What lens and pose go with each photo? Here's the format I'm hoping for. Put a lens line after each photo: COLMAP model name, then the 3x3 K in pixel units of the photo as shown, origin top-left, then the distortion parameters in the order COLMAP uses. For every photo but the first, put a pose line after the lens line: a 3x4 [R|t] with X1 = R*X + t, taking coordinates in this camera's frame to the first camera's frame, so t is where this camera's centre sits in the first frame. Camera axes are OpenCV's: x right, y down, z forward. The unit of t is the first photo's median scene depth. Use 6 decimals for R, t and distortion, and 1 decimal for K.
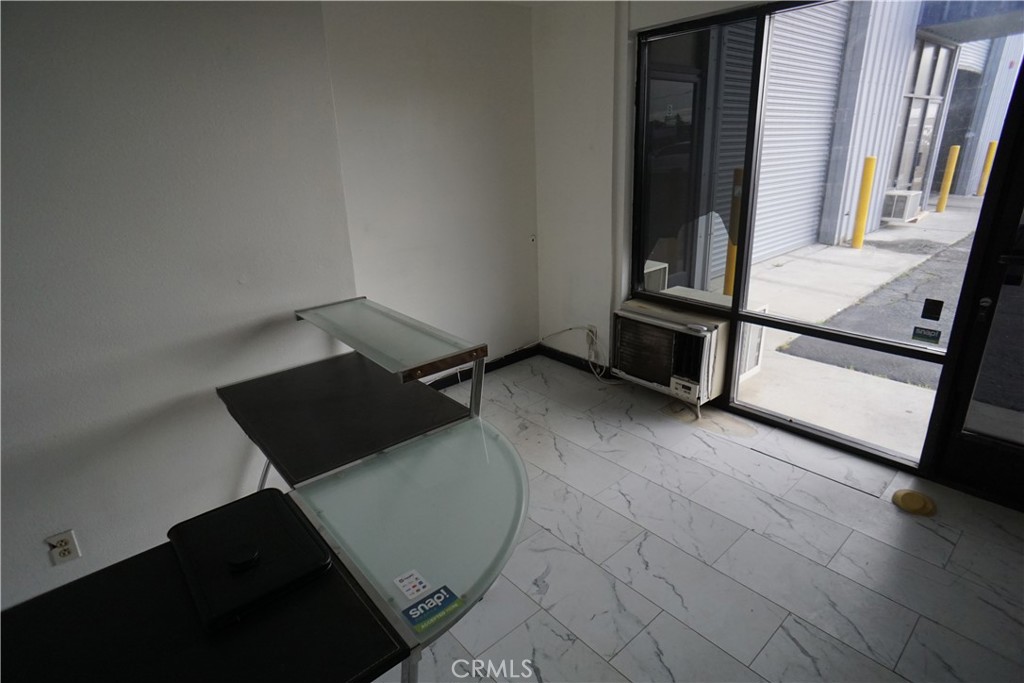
lens RADIAL K [[539.9, 0, 507.1], [0, 539.9, 328.9], [0, 0, 1]] dist [-0.086317, 0.056864]
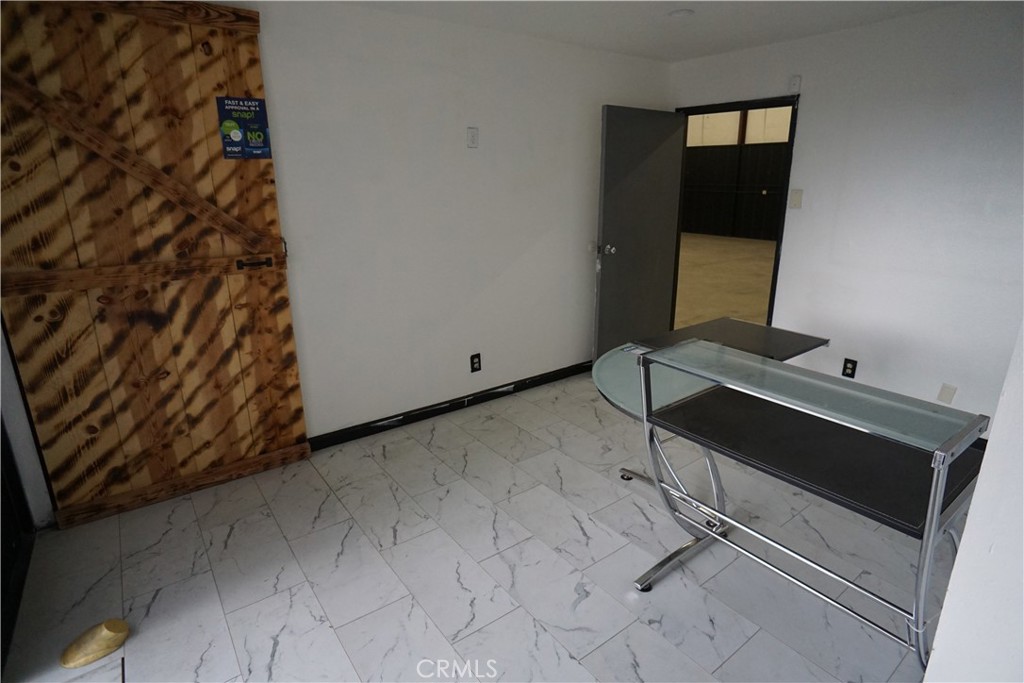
lens RADIAL K [[539.9, 0, 507.1], [0, 539.9, 328.9], [0, 0, 1]] dist [-0.086317, 0.056864]
pose [[-0.995808, 0.028609, 0.086883, 0.066249], [0.072724, 0.823749, 0.562271, -0.333975], [-0.055484, 0.566232, -0.822376, 0.990418]]
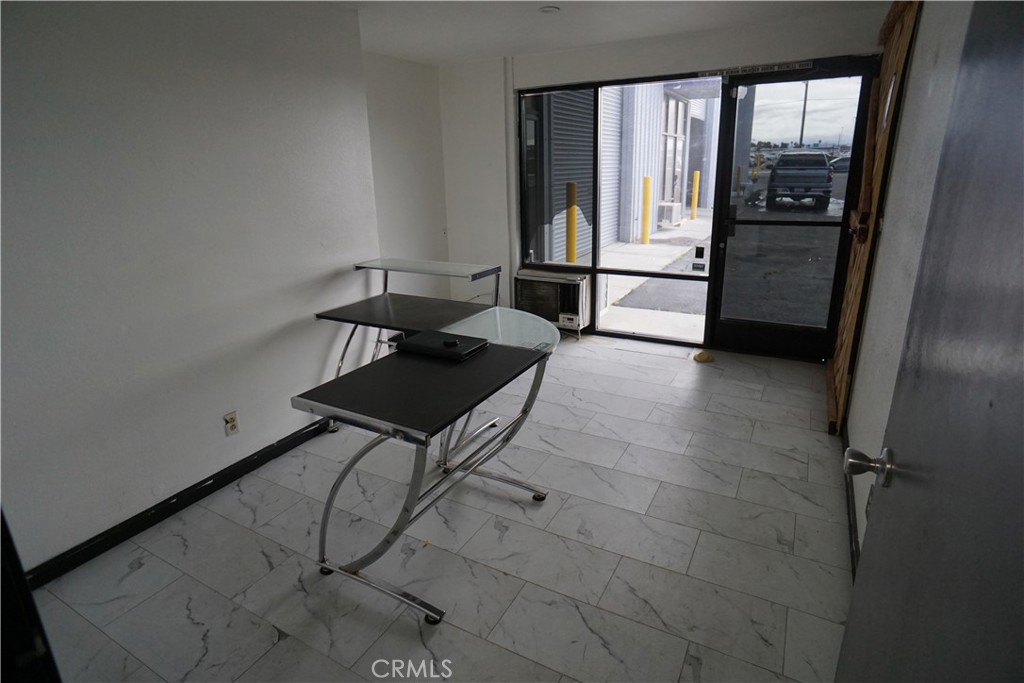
lens RADIAL K [[539.9, 0, 507.1], [0, 539.9, 328.9], [0, 0, 1]] dist [-0.086317, 0.056864]
pose [[0.938483, -0.085310, 0.334621, -0.345961], [0.100315, 0.994568, -0.027787, 0.158469], [-0.330433, 0.059645, 0.941943, -0.385495]]
